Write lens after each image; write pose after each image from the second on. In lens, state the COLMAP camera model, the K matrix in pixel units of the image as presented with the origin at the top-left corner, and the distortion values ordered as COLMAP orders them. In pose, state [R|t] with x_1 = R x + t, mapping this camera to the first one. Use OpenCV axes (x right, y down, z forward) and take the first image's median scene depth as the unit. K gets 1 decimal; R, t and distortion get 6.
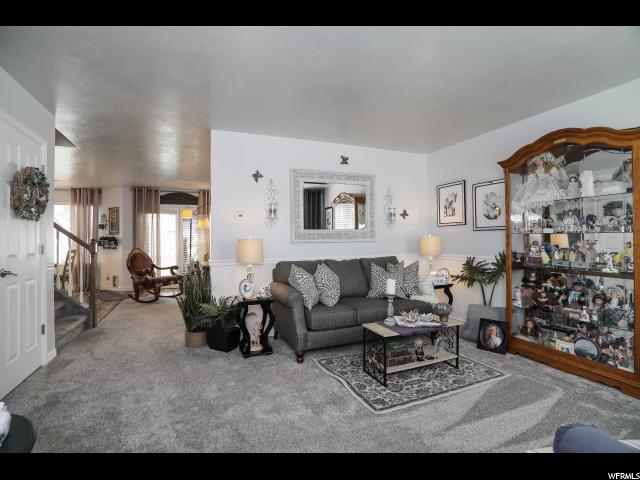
lens RADIAL K [[311.1, 0, 319.9], [0, 311.1, 236.2], [0, 0, 1]] dist [-0.022532, 0.000456]
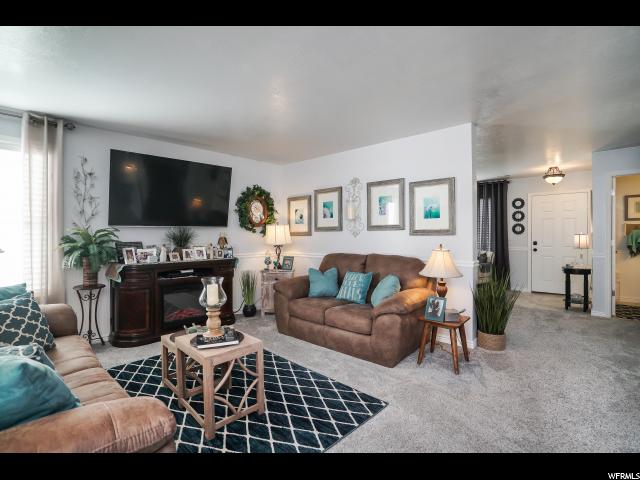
lens RADIAL K [[311.1, 0, 319.9], [0, 311.1, 236.2], [0, 0, 1]] dist [-0.022532, 0.000456]
pose [[-0.394621, 0.009883, 0.918791, -0.498607], [0.009322, 0.999934, -0.006752, 0.005885], [-0.918797, 0.005900, -0.394687, 0.909818]]
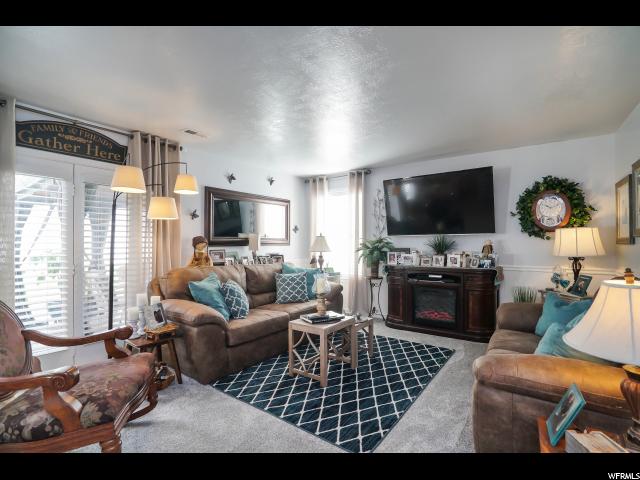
lens RADIAL K [[311.1, 0, 319.9], [0, 311.1, 236.2], [0, 0, 1]] dist [-0.022532, 0.000456]
pose [[0.854106, 0.023543, 0.519566, -0.402139], [-0.009820, 0.999527, -0.029150, 0.005201], [-0.520007, 0.019795, 0.853933, 0.534812]]
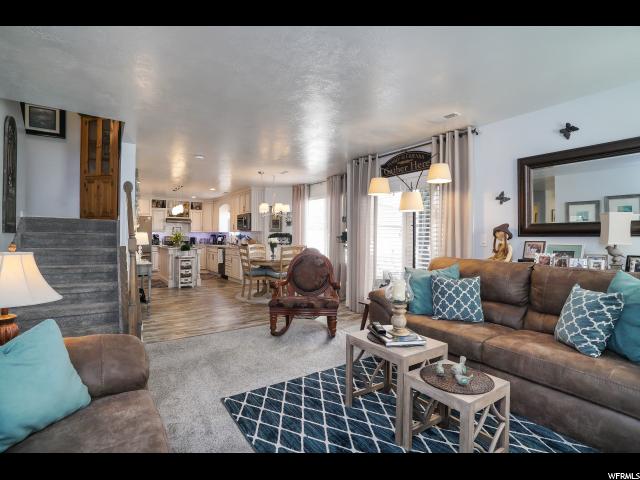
lens RADIAL K [[311.1, 0, 319.9], [0, 311.1, 236.2], [0, 0, 1]] dist [-0.022532, 0.000456]
pose [[0.196072, 0.014325, -0.980485, 0.075474], [-0.008017, 0.999883, 0.013006, 0.005594], [0.980557, 0.005310, 0.196164, 0.760956]]
